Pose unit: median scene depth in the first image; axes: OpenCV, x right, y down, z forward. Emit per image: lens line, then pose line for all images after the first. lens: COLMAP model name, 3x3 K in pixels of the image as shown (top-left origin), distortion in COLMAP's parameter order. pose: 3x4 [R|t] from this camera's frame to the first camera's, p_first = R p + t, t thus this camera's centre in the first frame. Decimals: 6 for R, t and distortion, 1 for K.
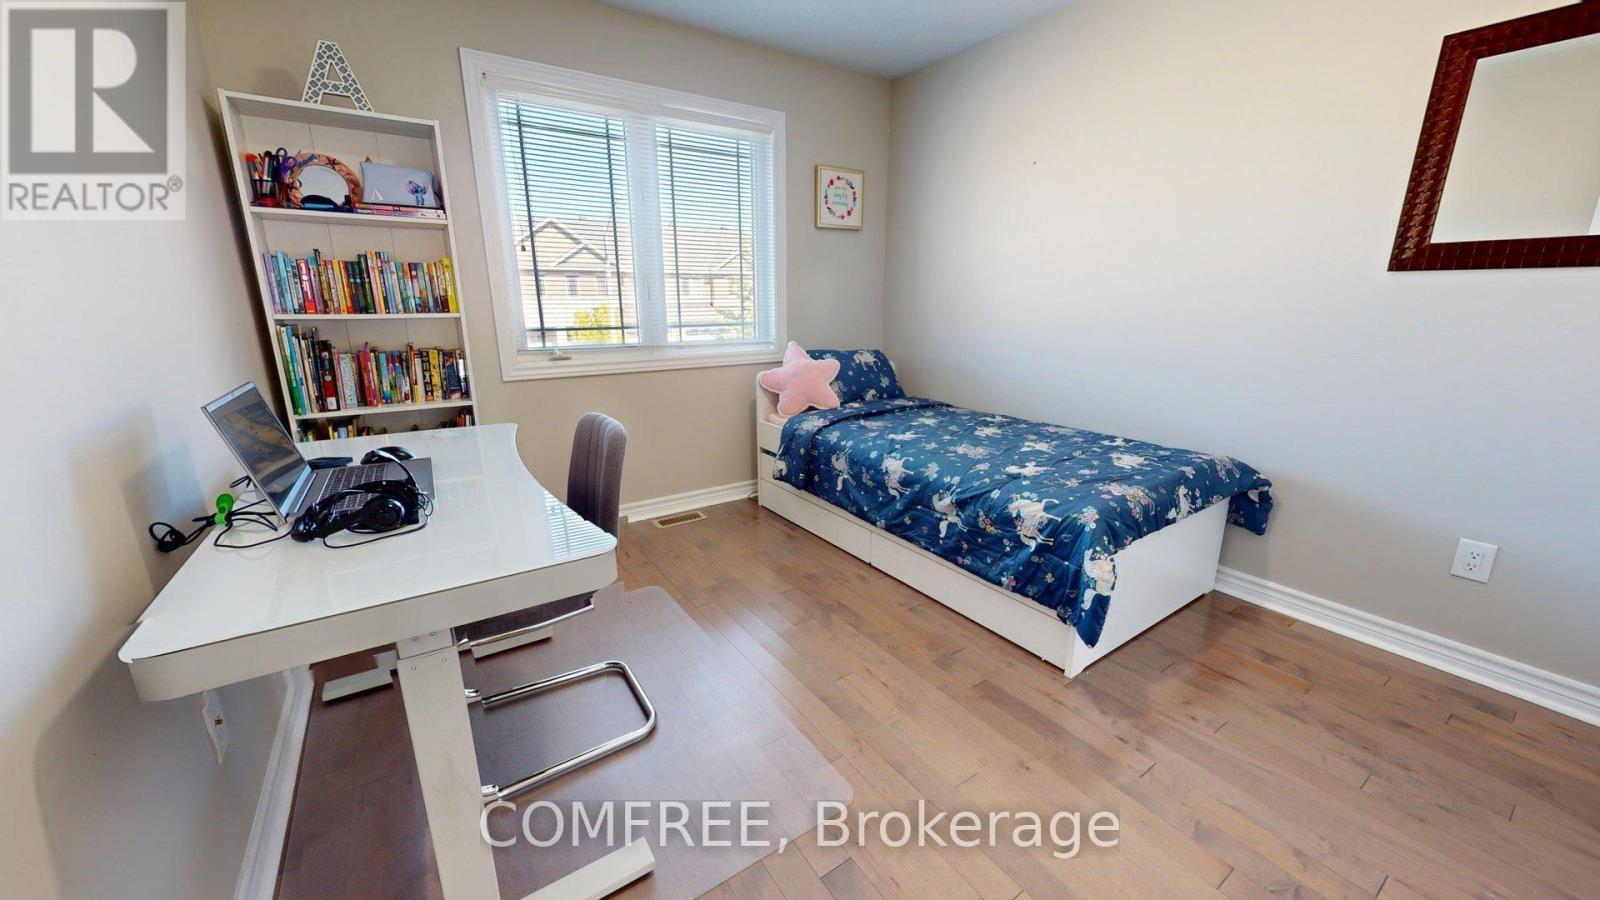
lens RADIAL K [[588.9, 0, 803.4], [0, 588.9, 446.9], [0, 0, 1]] dist [0.000474, 0.000558]
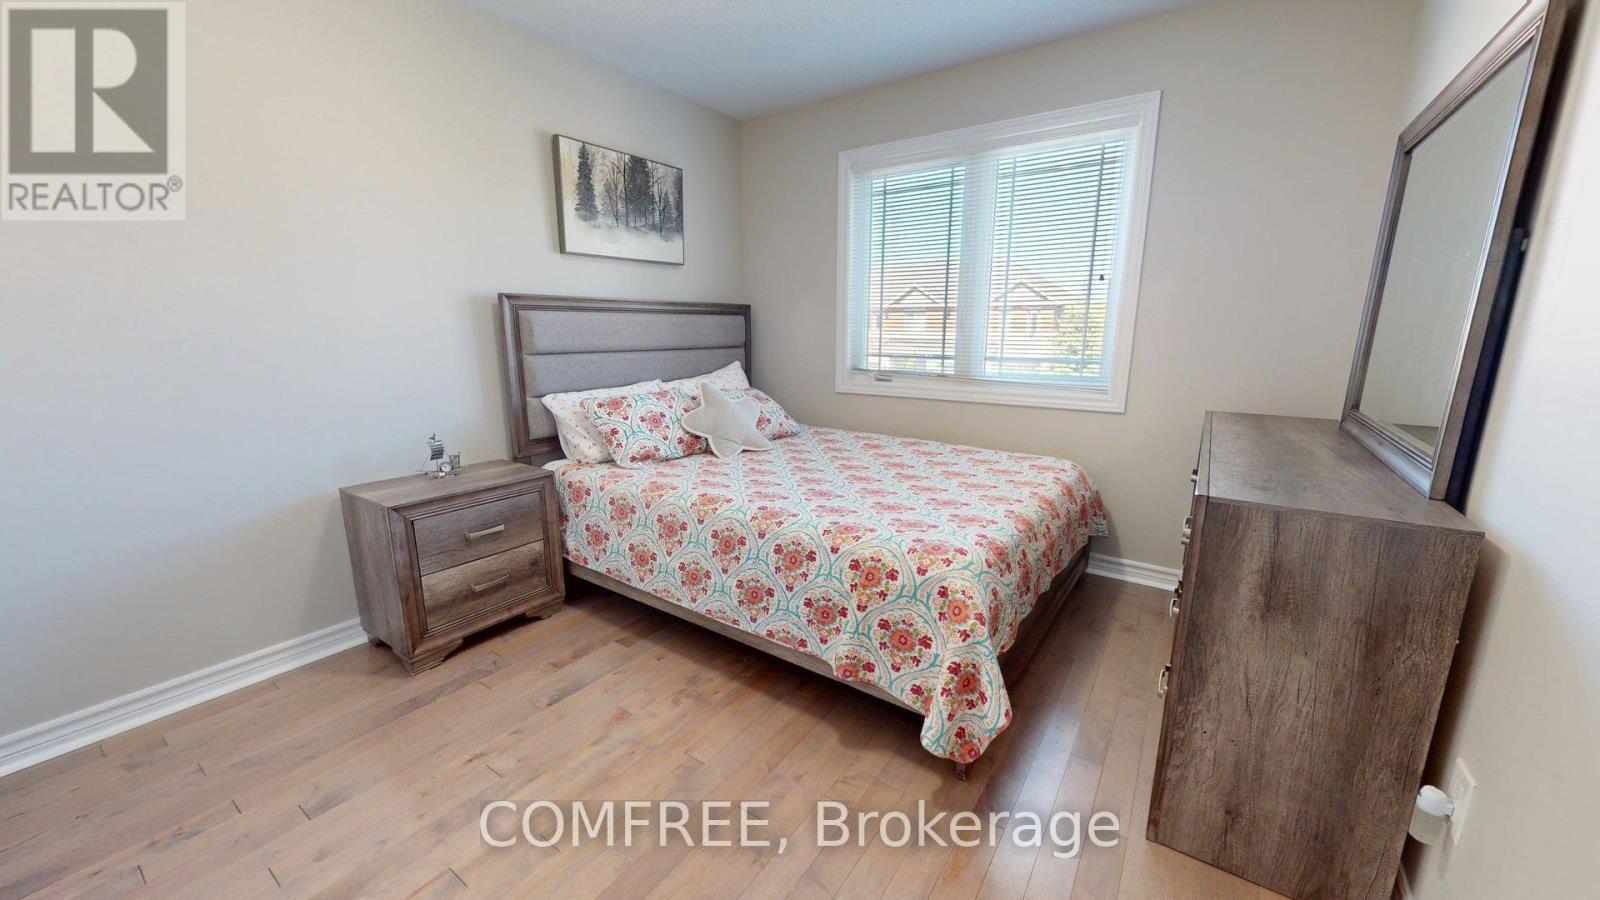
lens RADIAL K [[588.9, 0, 799.0], [0, 588.9, 450.8], [0, 0, 1]] dist [0.000474, 0.000558]
pose [[0.355120, 0.191617, -0.914971, 0.628624], [-0.242781, 0.964087, 0.107674, -0.092787], [0.902744, 0.183900, 0.388888, 0.390275]]
